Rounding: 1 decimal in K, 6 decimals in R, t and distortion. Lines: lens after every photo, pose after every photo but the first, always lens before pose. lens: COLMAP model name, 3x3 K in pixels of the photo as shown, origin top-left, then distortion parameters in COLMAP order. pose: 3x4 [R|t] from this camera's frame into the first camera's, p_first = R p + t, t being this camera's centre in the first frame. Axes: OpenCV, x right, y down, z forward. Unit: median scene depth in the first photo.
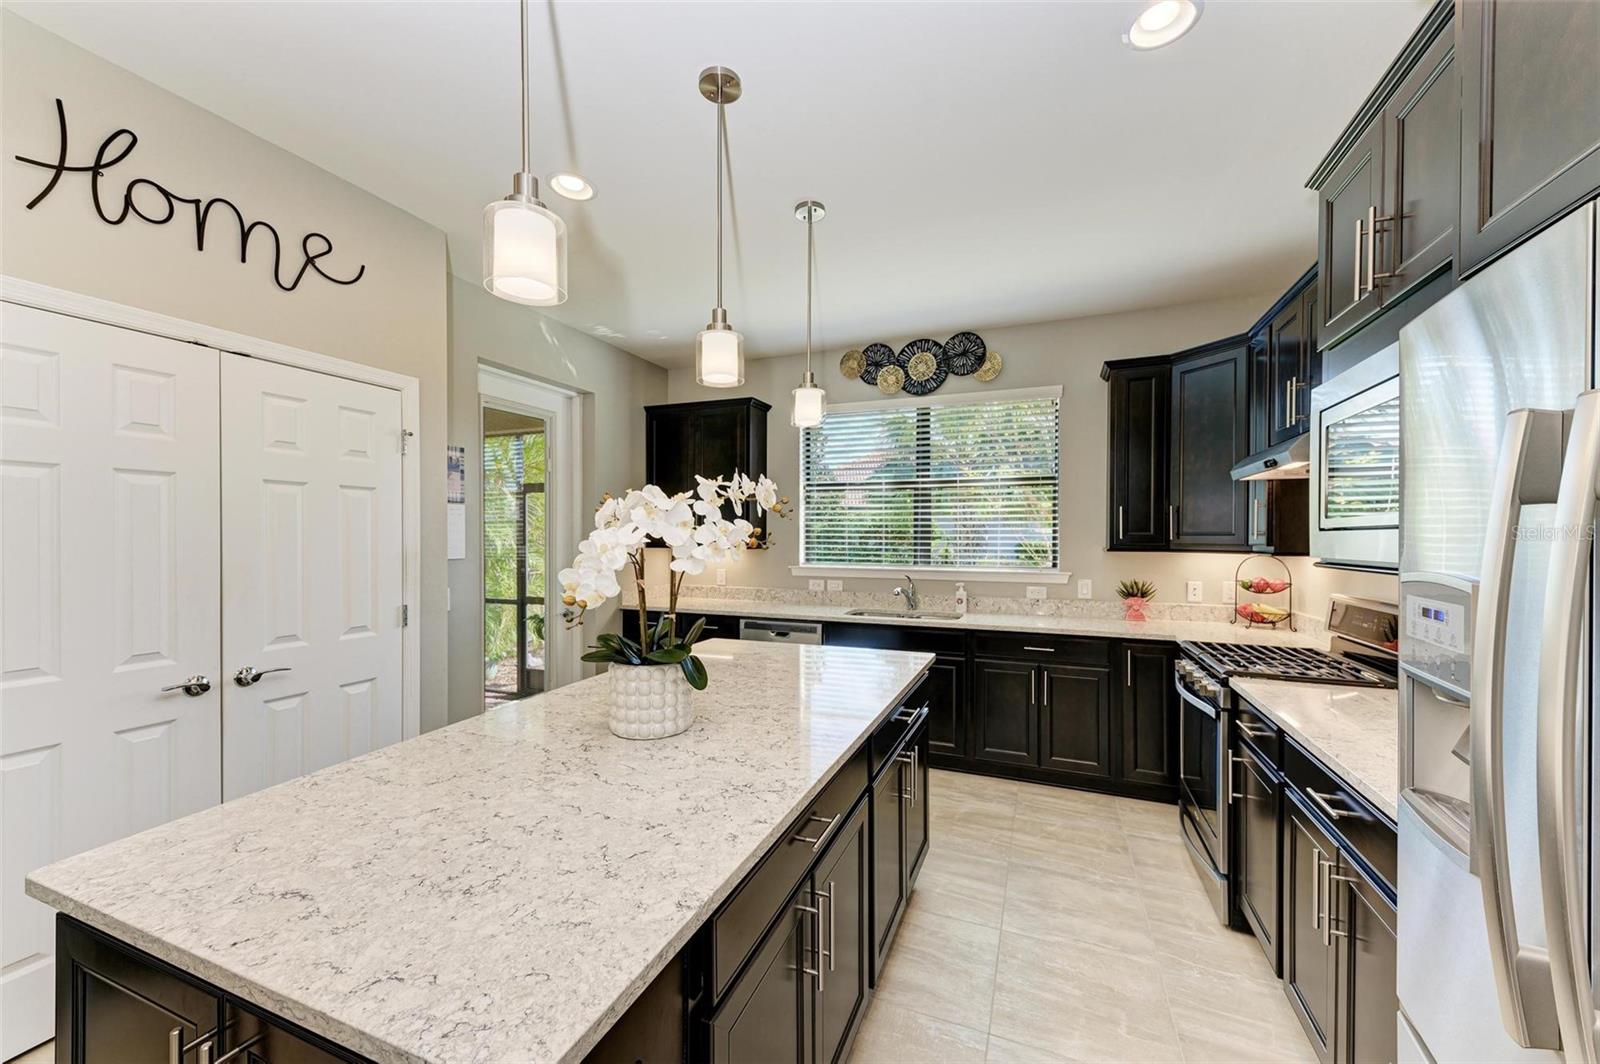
lens RADIAL K [[621.7, 0, 797.0], [0, 621.7, 533.6], [0, 0, 1]] dist [0.008889, -0.002654]
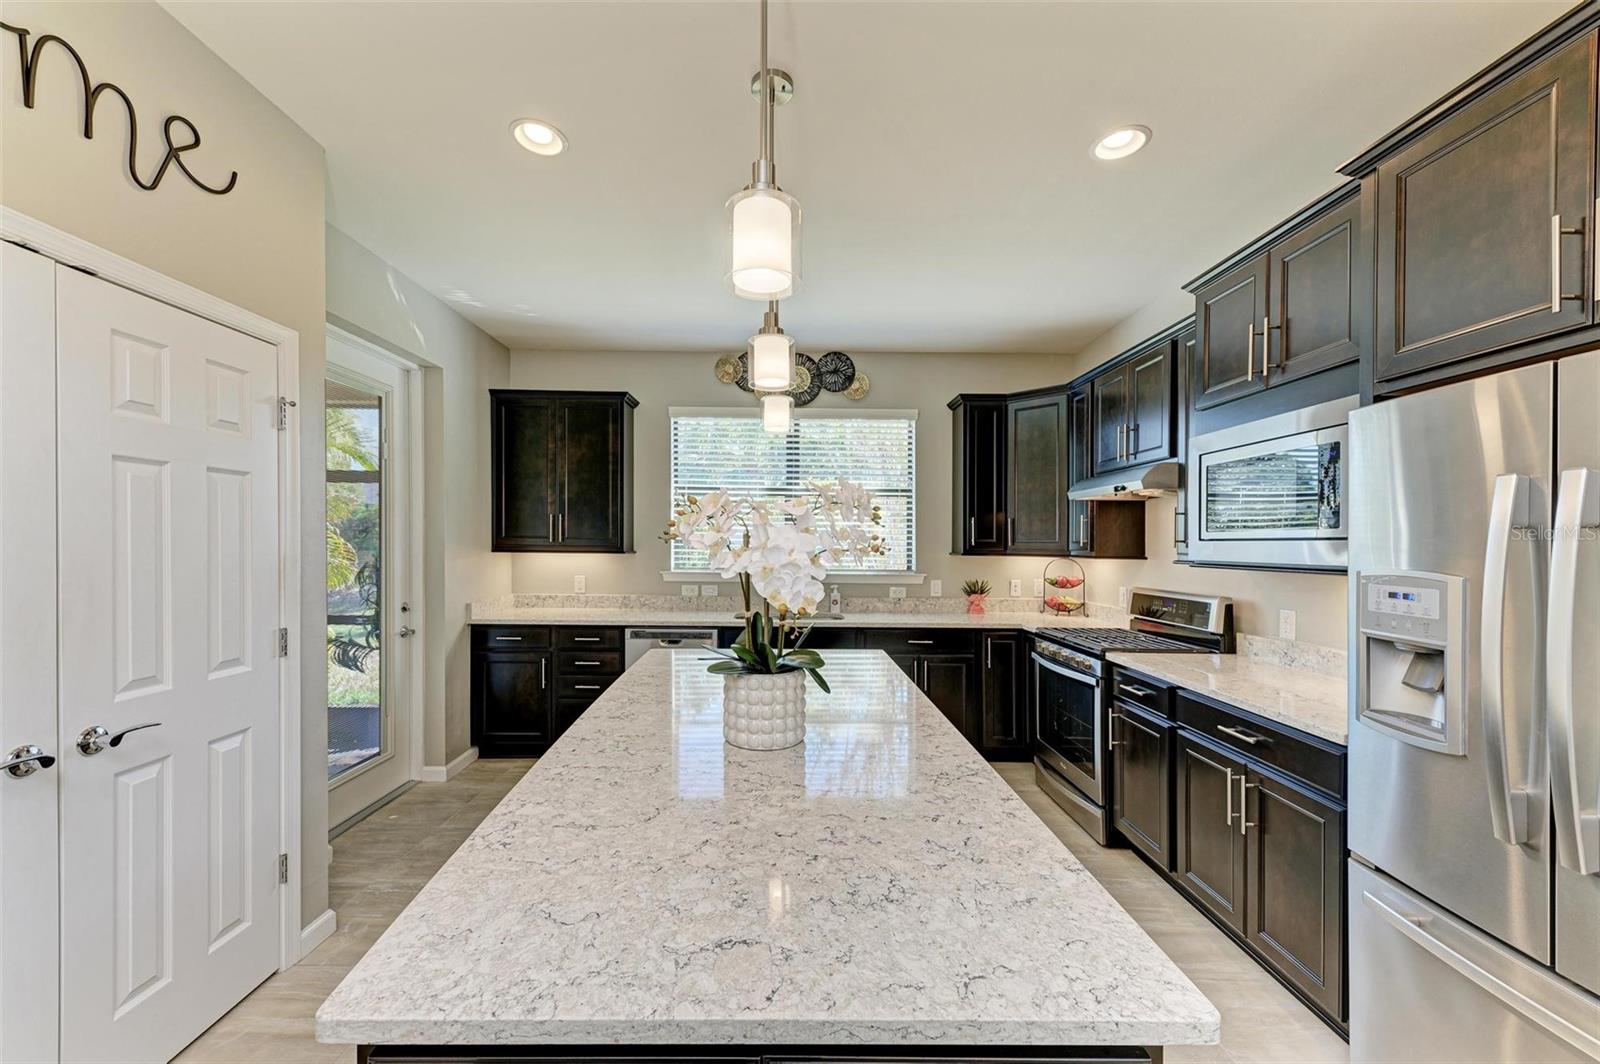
lens RADIAL K [[621.7, 0, 815.0], [0, 621.7, 538.9], [0, 0, 1]] dist [0.008889, -0.002654]
pose [[0.920847, 0.008453, 0.389833, -0.327931], [-0.009163, 0.999958, -0.000039, -0.000230], [-0.389817, -0.003536, 0.920885, 0.043091]]
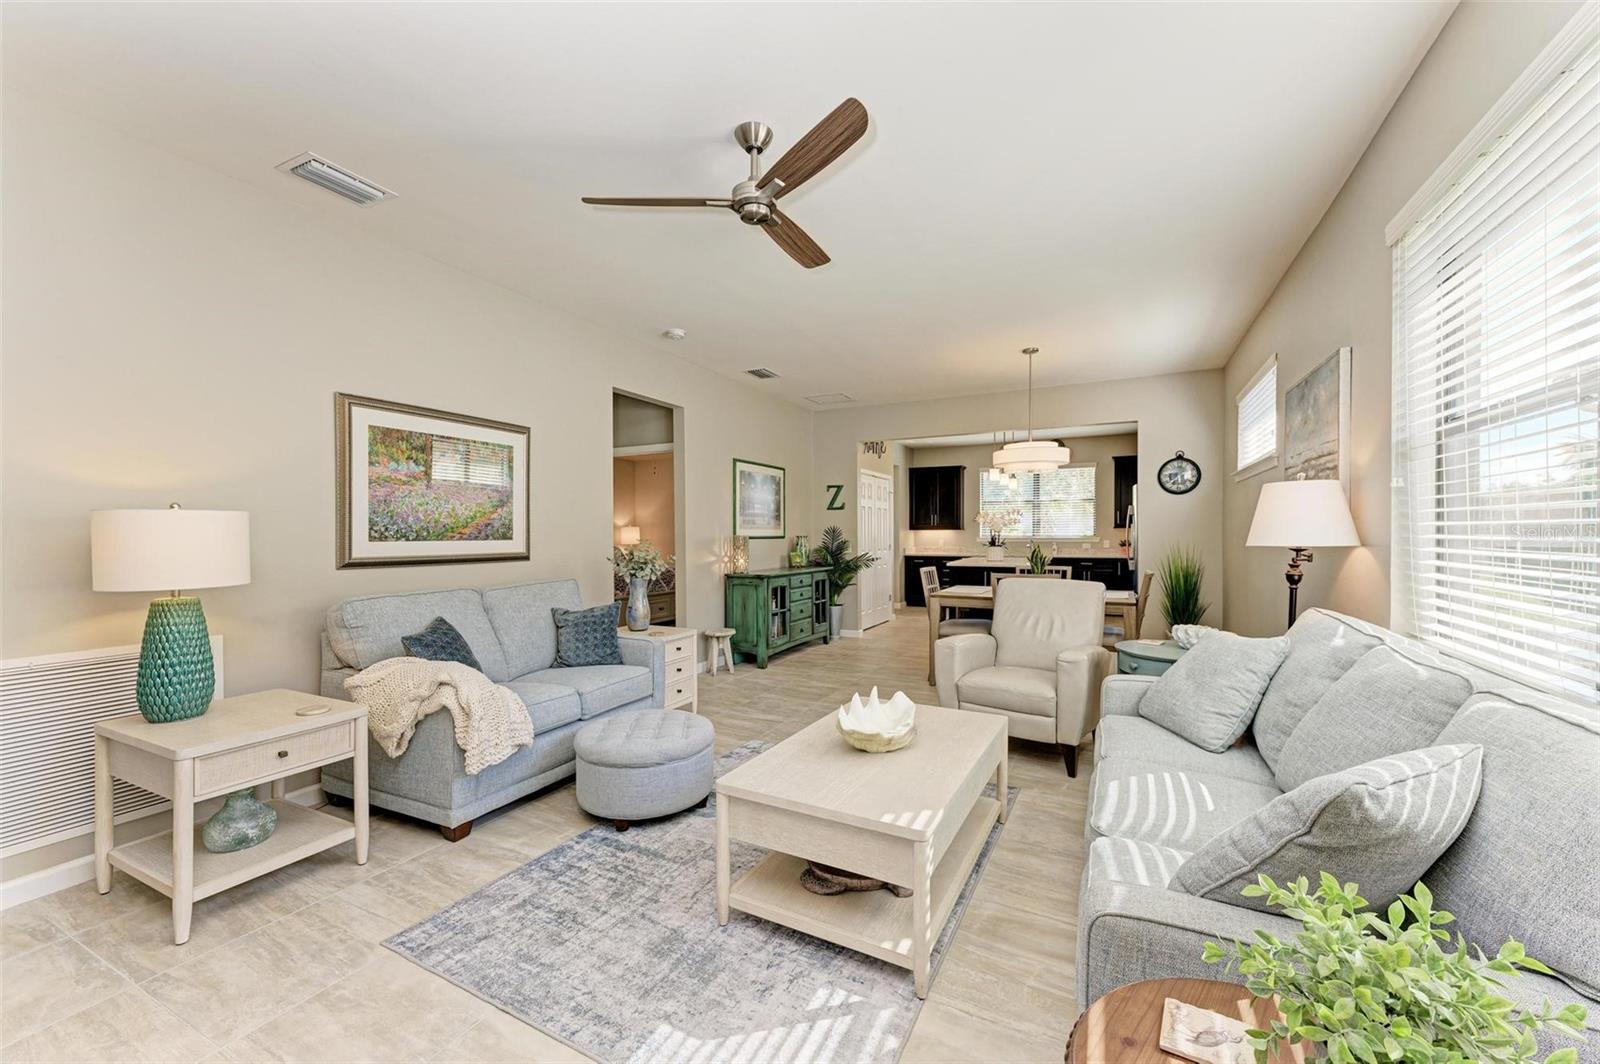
lens RADIAL K [[621.7, 0, 807.7], [0, 621.7, 539.1], [0, 0, 1]] dist [0.008889, -0.002654]
pose [[0.996970, -0.005724, -0.077582, -0.924160], [0.006908, 0.999864, 0.014993, 0.040480], [0.077486, -0.015484, 0.996873, -2.709641]]
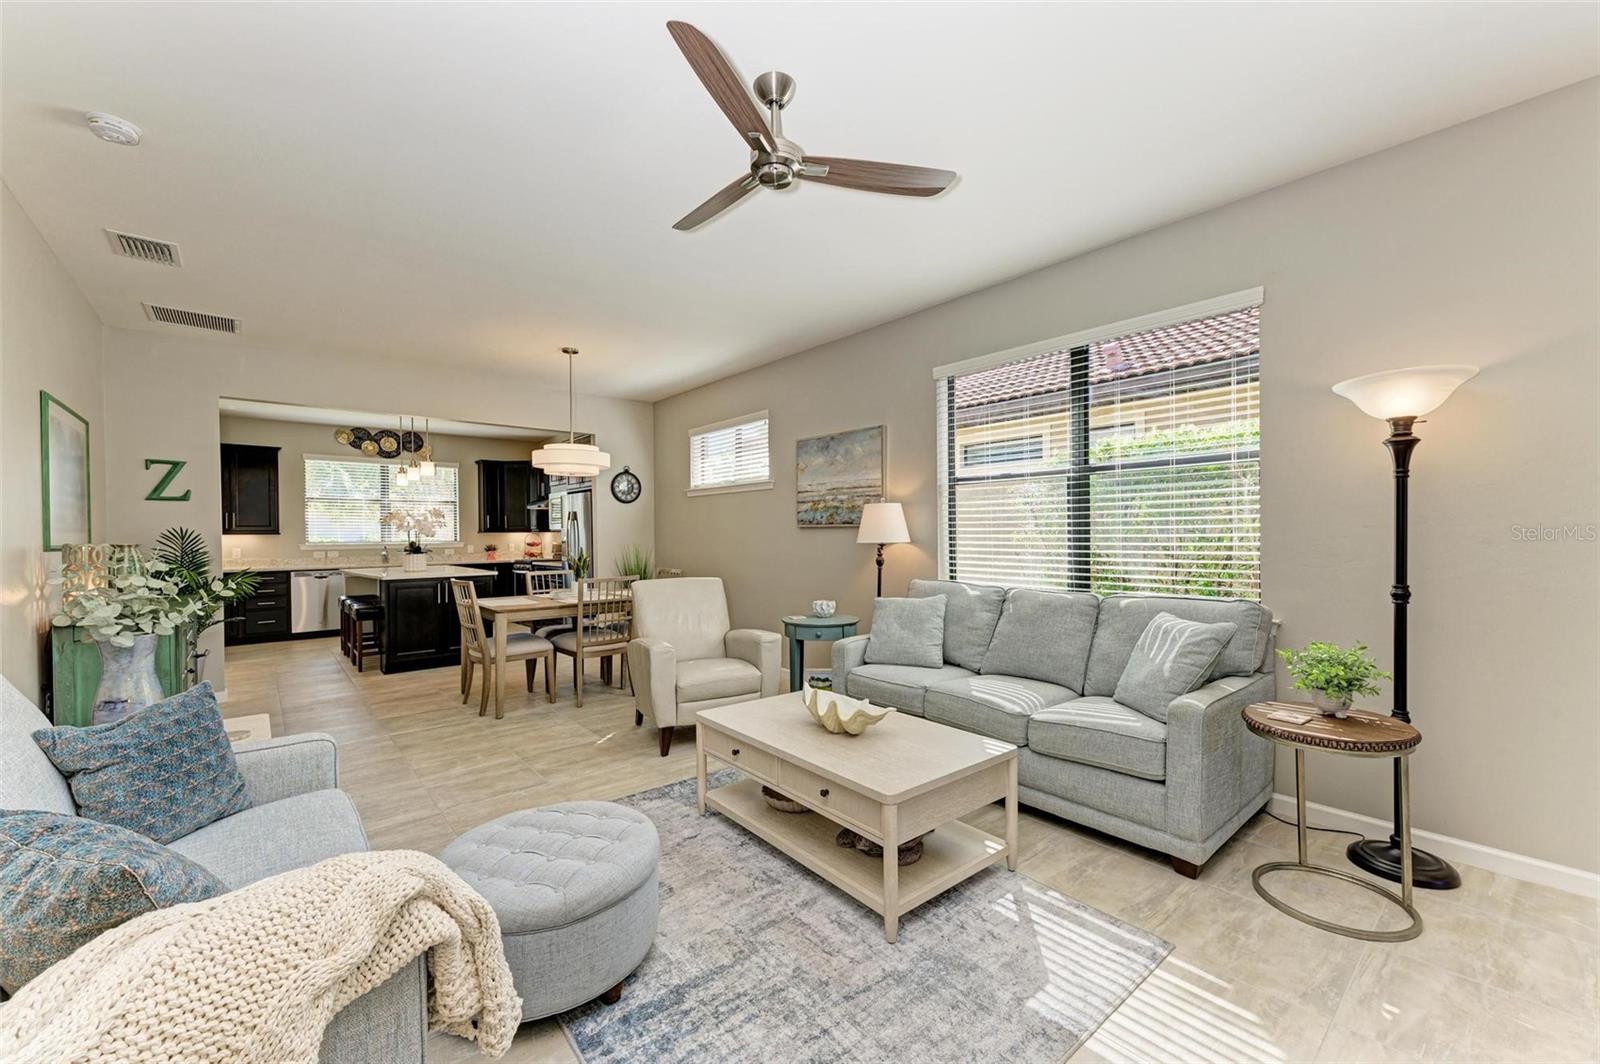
lens RADIAL K [[621.7, 0, 808.2], [0, 621.7, 534.0], [0, 0, 1]] dist [0.008889, -0.002654]
pose [[0.462902, -0.006500, 0.886386, -1.827473], [0.004357, 0.999978, 0.005057, 0.041657], [-0.886399, 0.001521, 0.462920, -2.187182]]
